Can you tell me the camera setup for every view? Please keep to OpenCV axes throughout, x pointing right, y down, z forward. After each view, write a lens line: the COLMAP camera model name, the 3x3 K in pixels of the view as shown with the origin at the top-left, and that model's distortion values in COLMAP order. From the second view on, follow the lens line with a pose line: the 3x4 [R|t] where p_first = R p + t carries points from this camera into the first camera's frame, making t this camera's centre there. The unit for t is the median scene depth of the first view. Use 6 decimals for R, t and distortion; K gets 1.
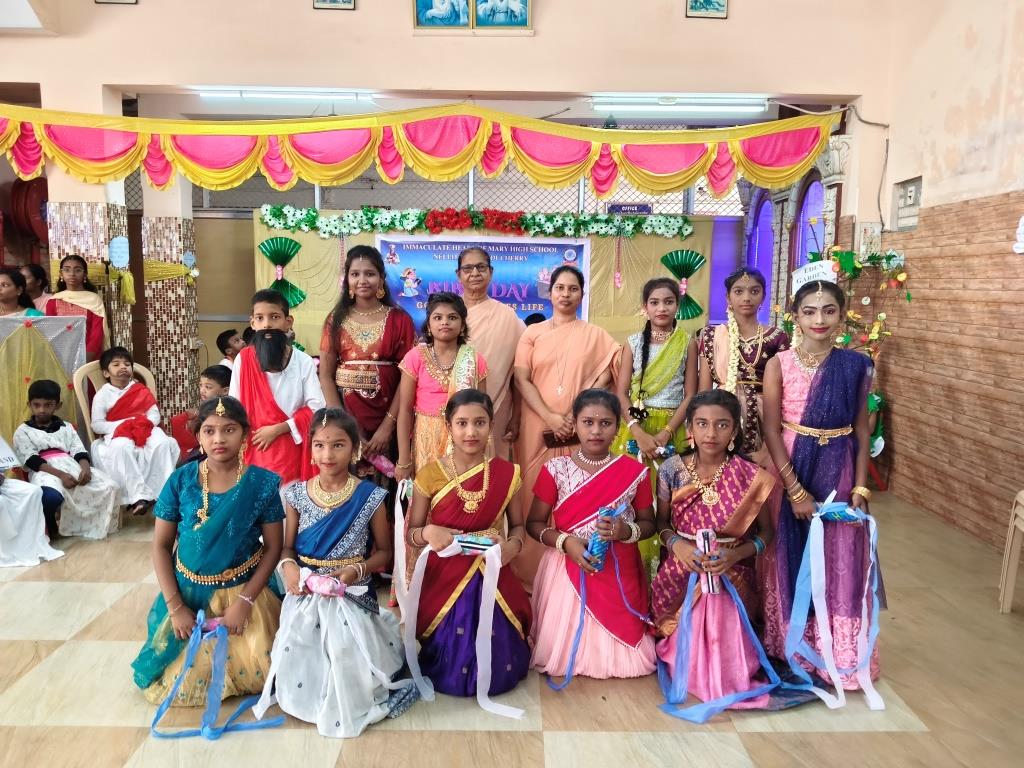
lens RADIAL K [[801.6, 0, 514.2], [0, 801.6, 385.9], [0, 0, 1]] dist [0.097161, -0.191815]
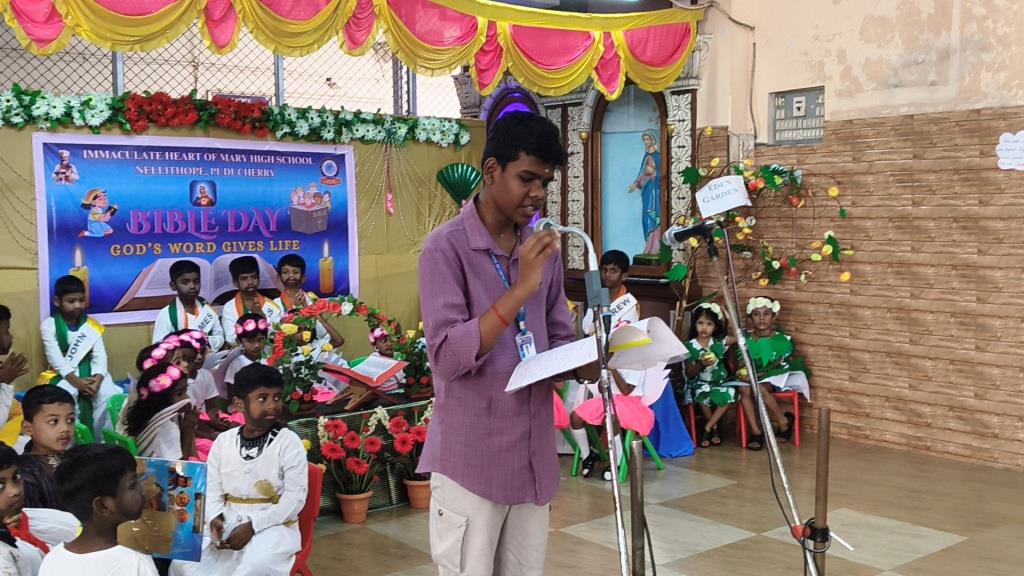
lens RADIAL K [[1090.0, 0, 516.2], [0, 1090.0, 288.9], [0, 0, 1]] dist [0.143028, -0.369527]
pose [[0.778656, -0.067303, 0.623831, -0.411590], [0.098003, 0.995074, -0.014970, -0.030517], [-0.619750, 0.072794, 0.781416, 0.174856]]
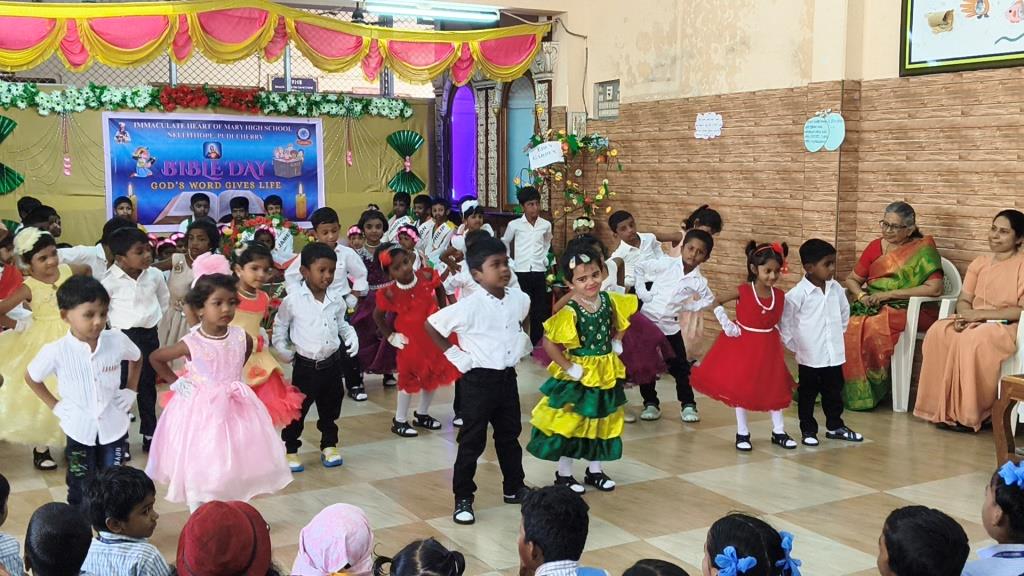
lens RADIAL K [[1090.0, 0, 516.2], [0, 1090.0, 288.9], [0, 0, 1]] dist [0.143028, -0.369527]
pose [[0.874871, -0.067910, 0.479571, -0.388168], [0.072764, 0.997313, 0.008485, 0.043156], [-0.478859, 0.027472, 0.877462, -0.361957]]
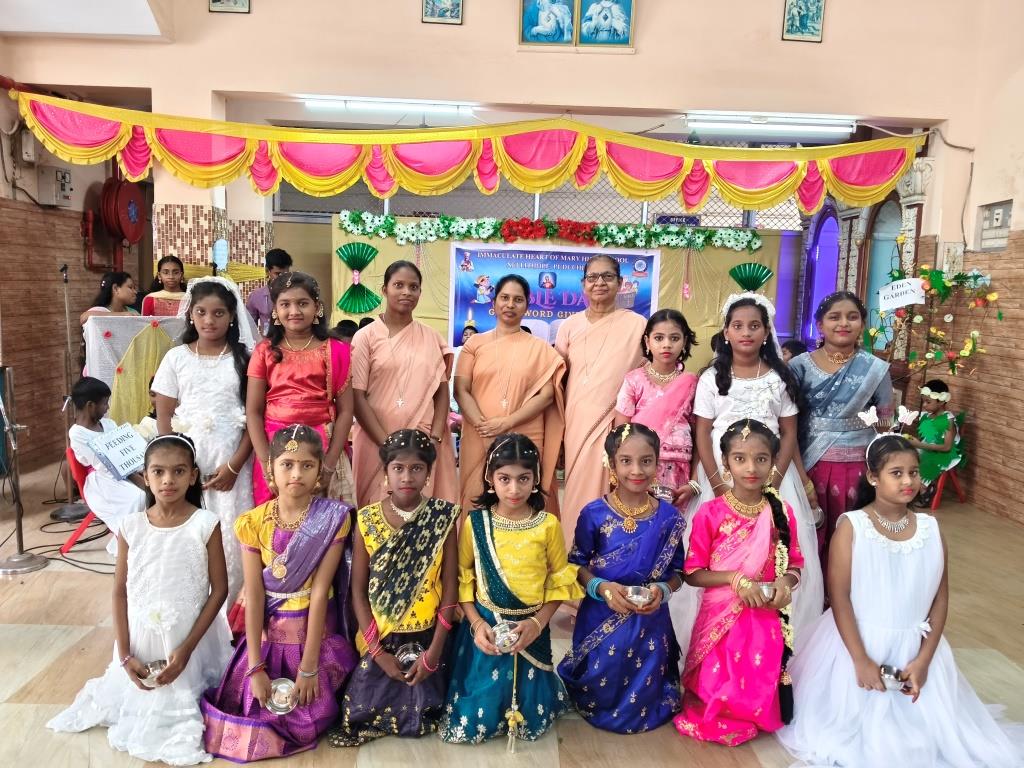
lens RADIAL K [[801.6, 0, 514.2], [0, 801.6, 385.9], [0, 0, 1]] dist [0.097161, -0.191815]
pose [[0.999752, 0.021198, 0.006844, -0.096665], [-0.021153, 0.999754, -0.006665, -0.000210], [-0.006984, 0.006519, 0.999954, -0.020157]]
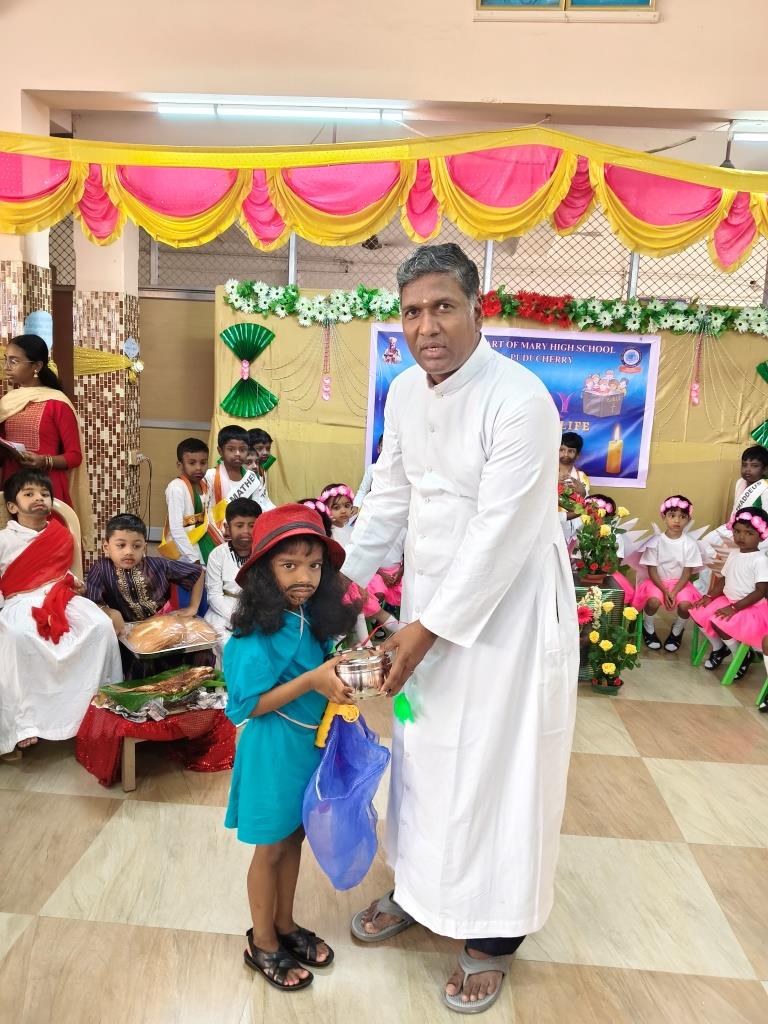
lens RADIAL K [[808.9, 0, 385.5], [0, 808.9, 509.6], [0, 0, 1]] dist [0.084728, -0.167734]
pose [[0.996835, 0.044402, -0.065938, -0.102873], [-0.042990, 0.998818, 0.022678, -0.031045], [0.066867, -0.019772, 0.997566, 0.240020]]
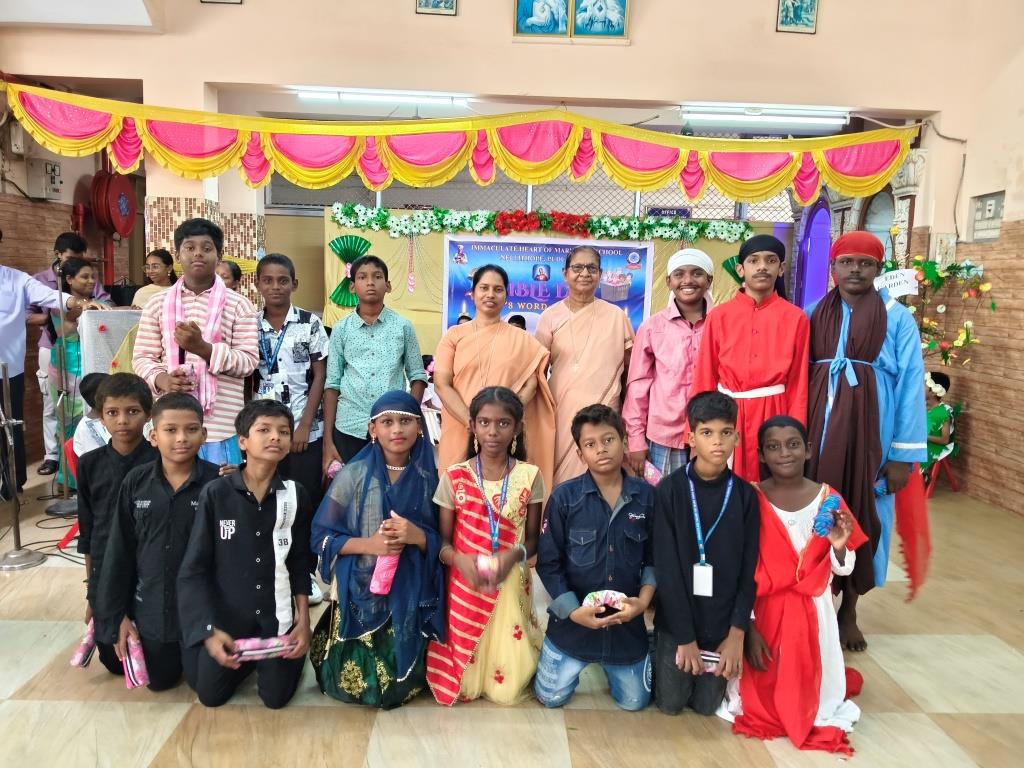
lens RADIAL K [[801.6, 0, 514.2], [0, 801.6, 385.9], [0, 0, 1]] dist [0.097161, -0.191815]
pose [[0.999626, 0.015648, 0.022436, -0.105414], [-0.015679, 0.999876, 0.001169, 0.000964], [-0.022415, -0.001520, 0.999748, -0.019898]]
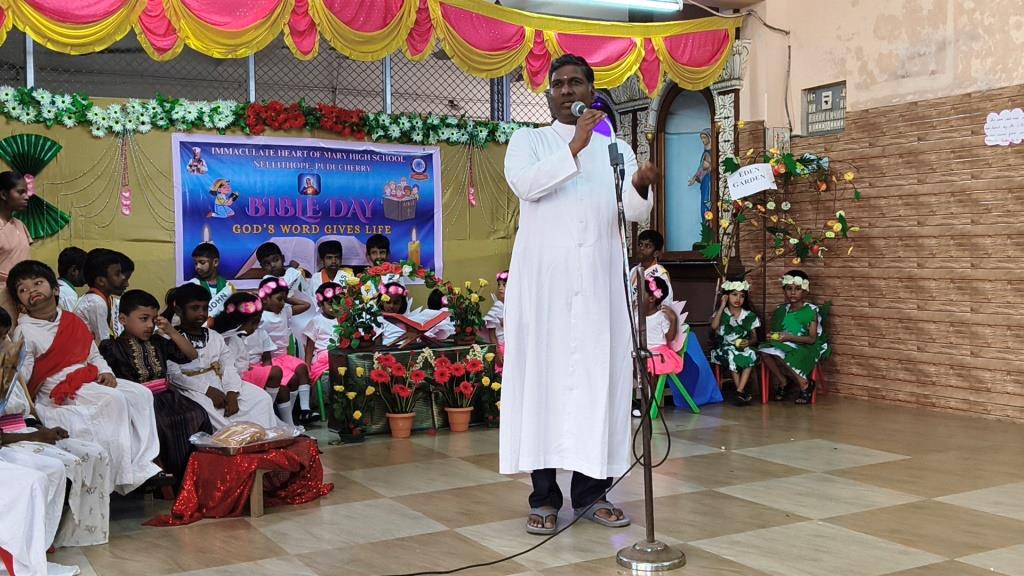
lens RADIAL K [[1090.0, 0, 516.2], [0, 1090.0, 288.9], [0, 0, 1]] dist [0.143028, -0.369527]
pose [[0.873534, -0.041611, 0.484982, -0.395164], [0.085209, 0.994027, -0.068190, 0.045900], [-0.479248, 0.100891, 0.871861, 0.002221]]
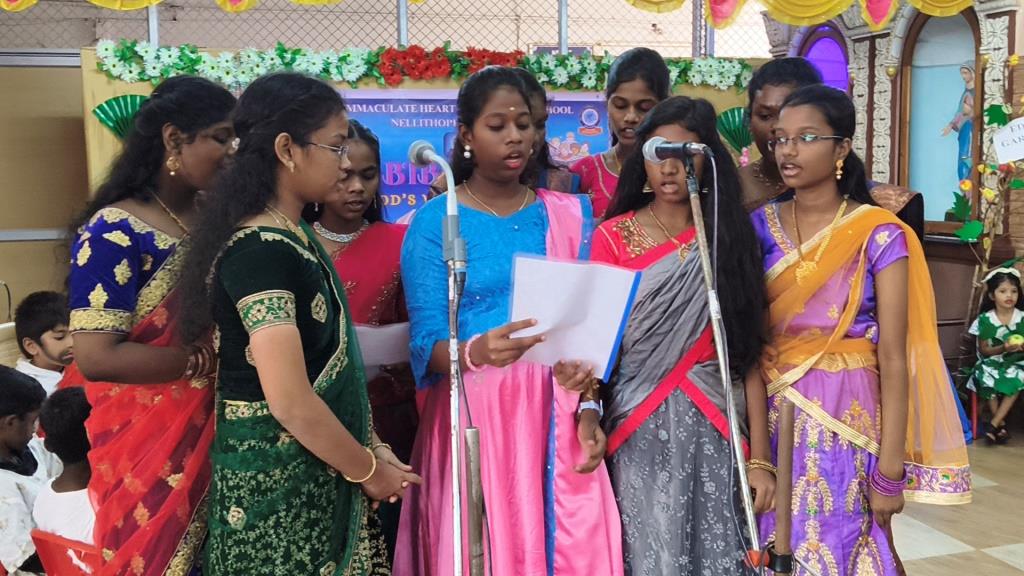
lens RADIAL K [[1095.2, 0, 512.6], [0, 1095.2, 292.3], [0, 0, 1]] dist [0.138731, -0.357595]
pose [[0.957992, -0.060934, 0.280248, -0.263901], [0.063925, 0.997954, -0.001533, -0.020789], [-0.279581, 0.019384, 0.959926, 0.147689]]
